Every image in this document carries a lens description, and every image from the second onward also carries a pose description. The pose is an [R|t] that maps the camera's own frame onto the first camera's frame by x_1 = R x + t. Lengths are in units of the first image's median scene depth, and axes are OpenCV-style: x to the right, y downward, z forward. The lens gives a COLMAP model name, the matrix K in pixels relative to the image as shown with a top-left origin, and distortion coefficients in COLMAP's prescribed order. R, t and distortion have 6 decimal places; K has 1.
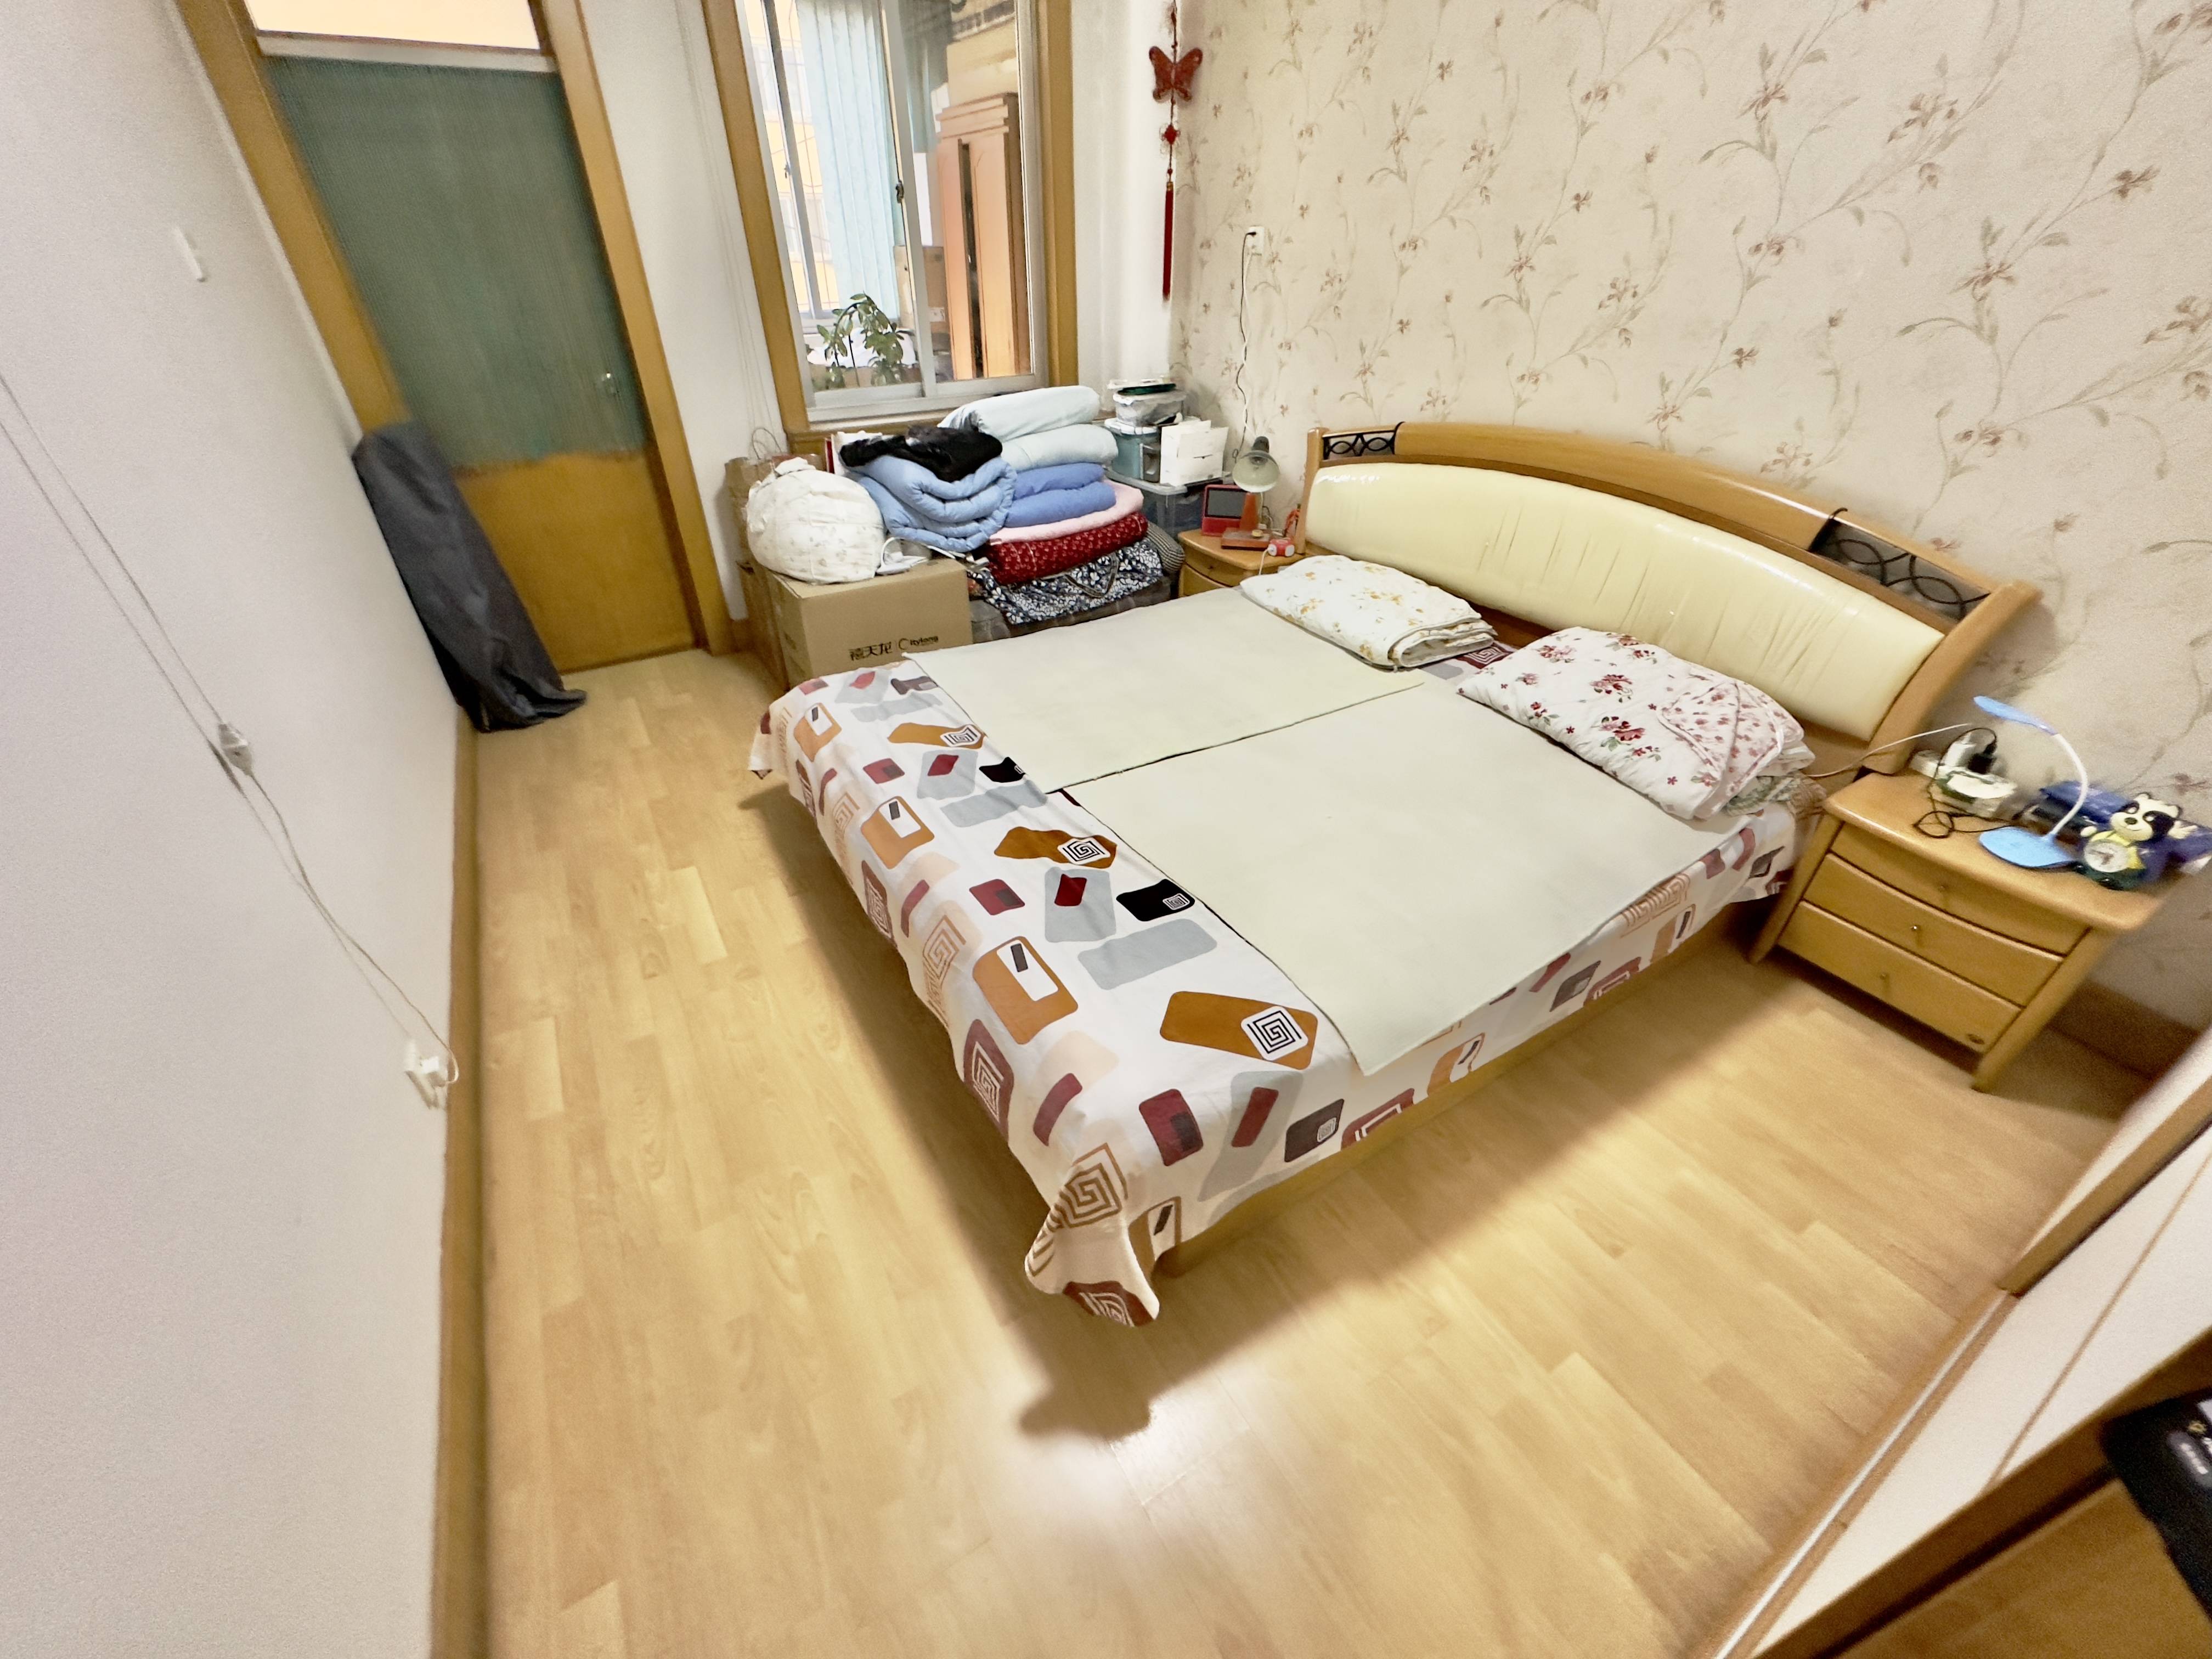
lens RADIAL K [[882.6, 0, 1091.3], [0, 882.6, 822.4], [0, 0, 1]] dist [-0.001495, -0.000274]
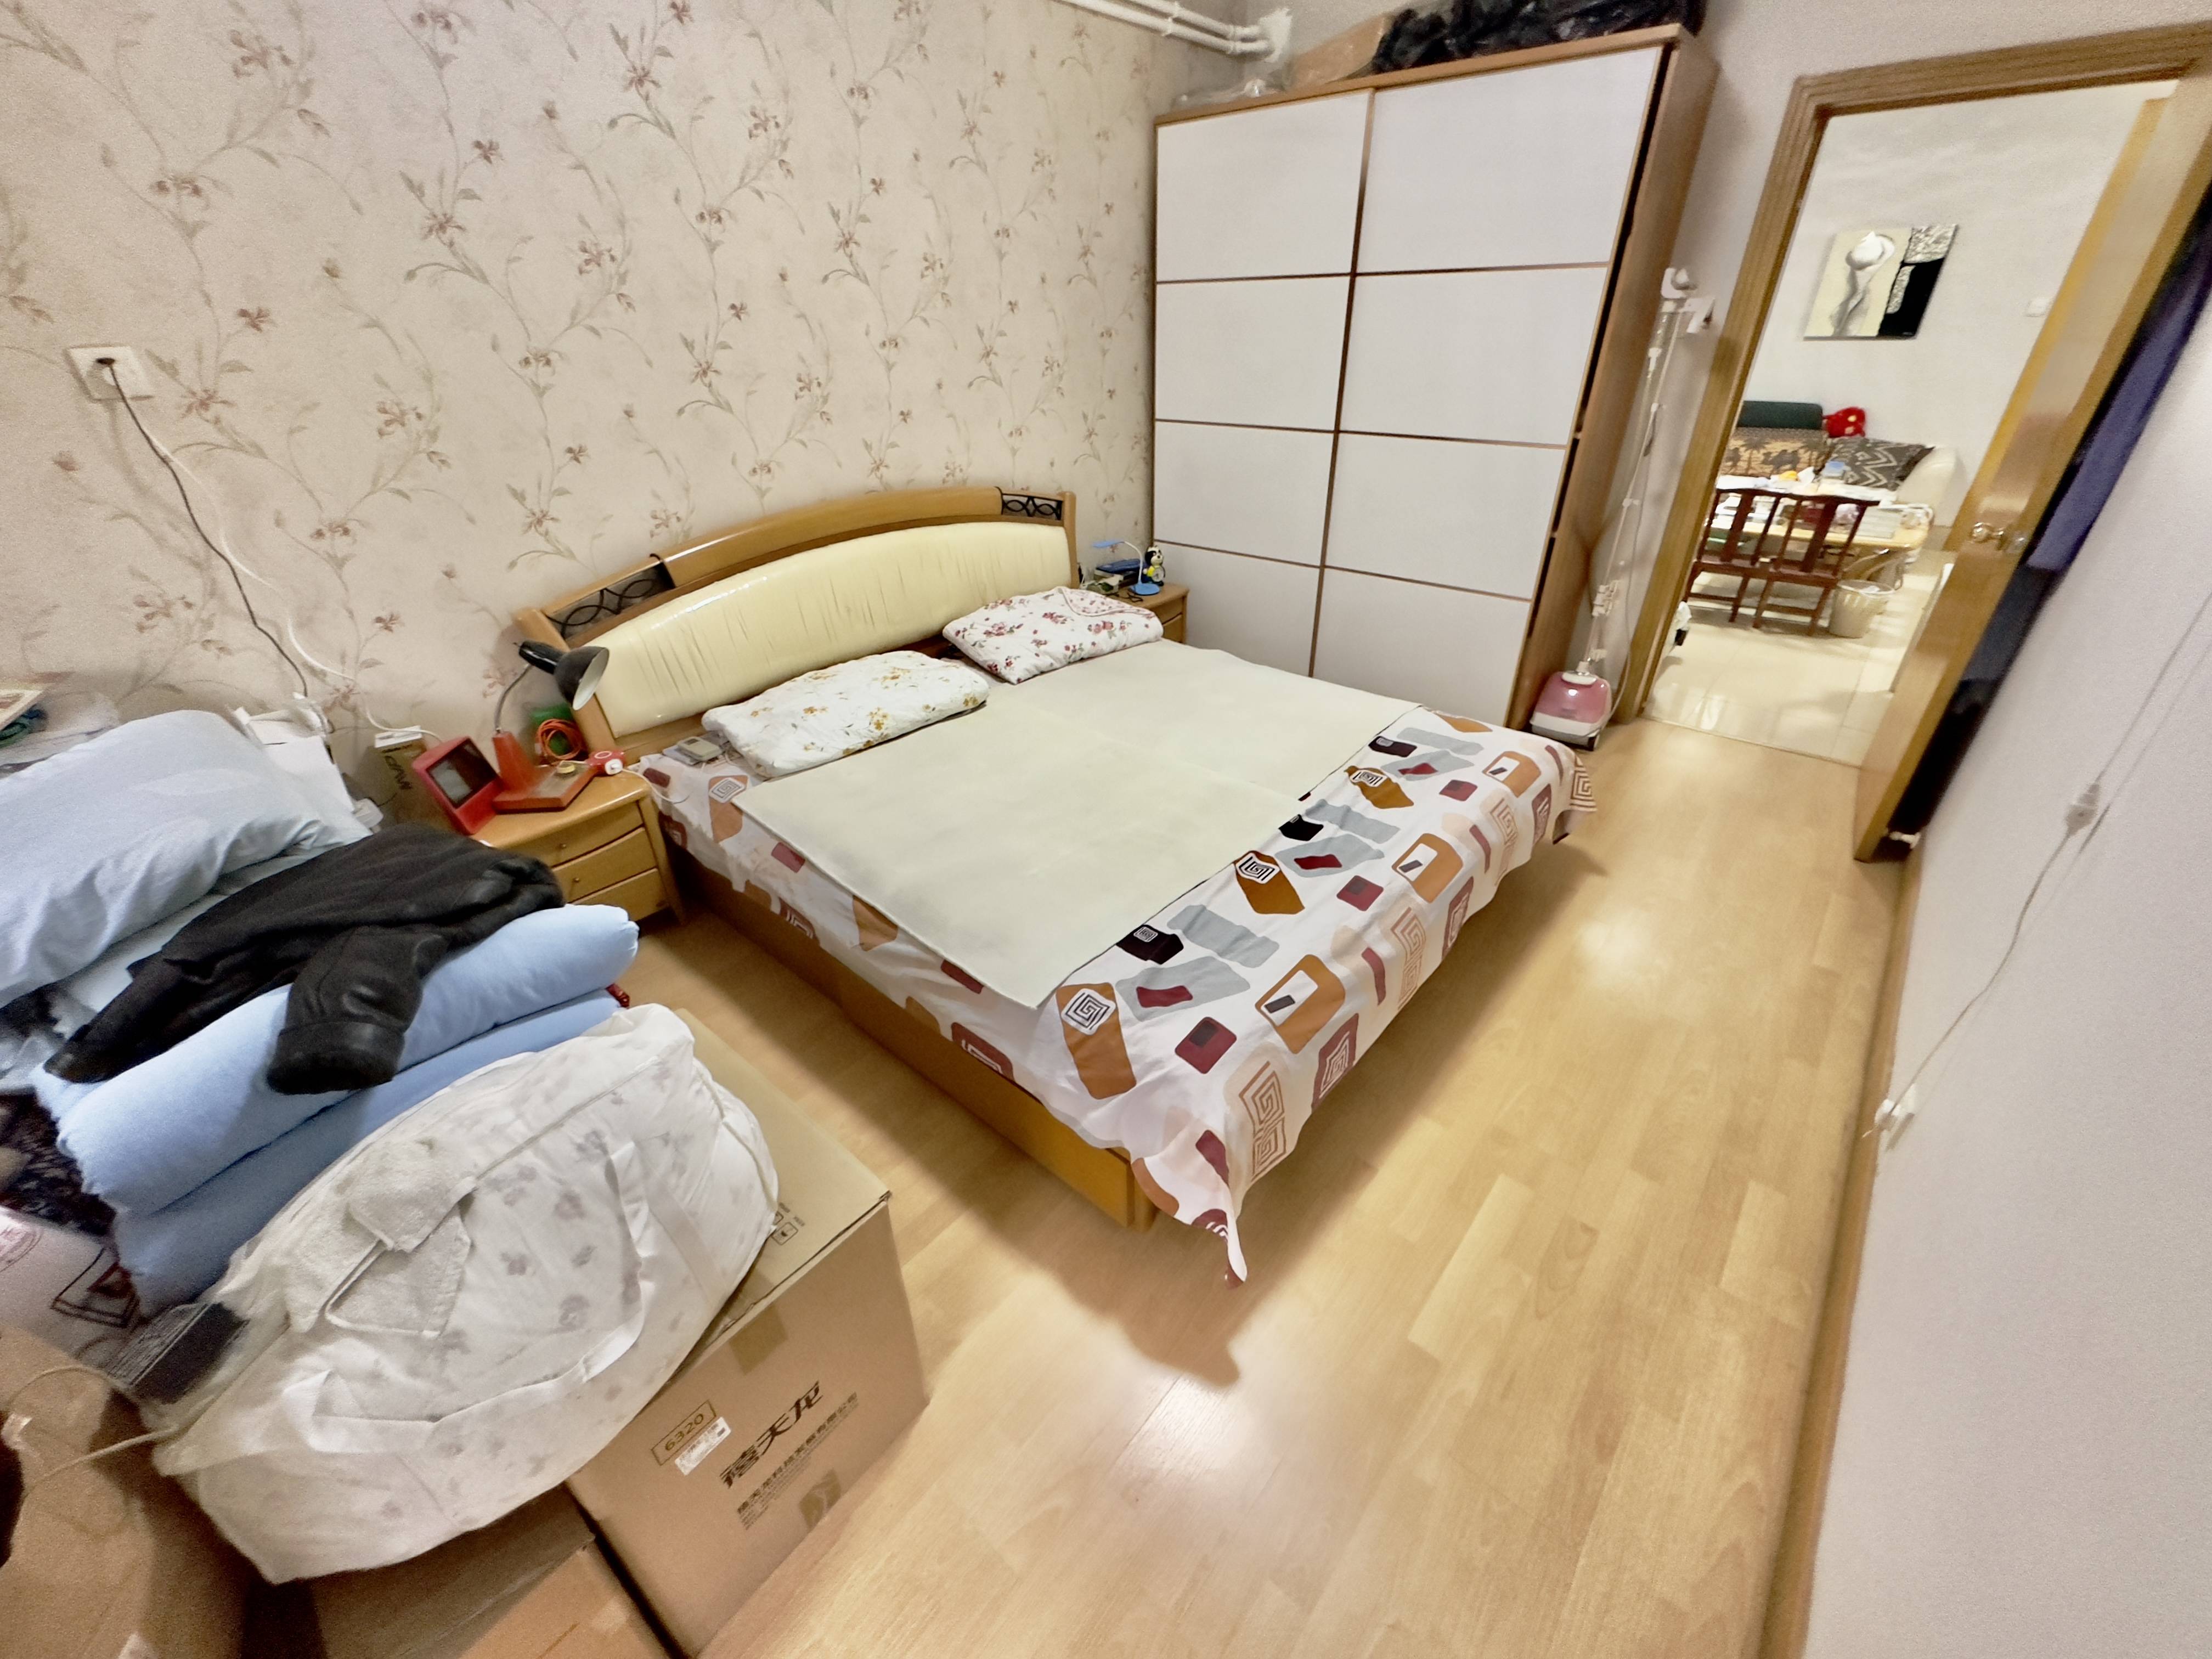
lens RADIAL K [[882.6, 0, 1095.1], [0, 882.6, 833.5], [0, 0, 1]] dist [-0.001495, -0.000274]
pose [[-0.308962, -0.476025, 0.823373, -0.838820], [0.542113, 0.623177, 0.563706, -0.731803], [-0.781445, 0.620524, 0.065522, 1.064013]]
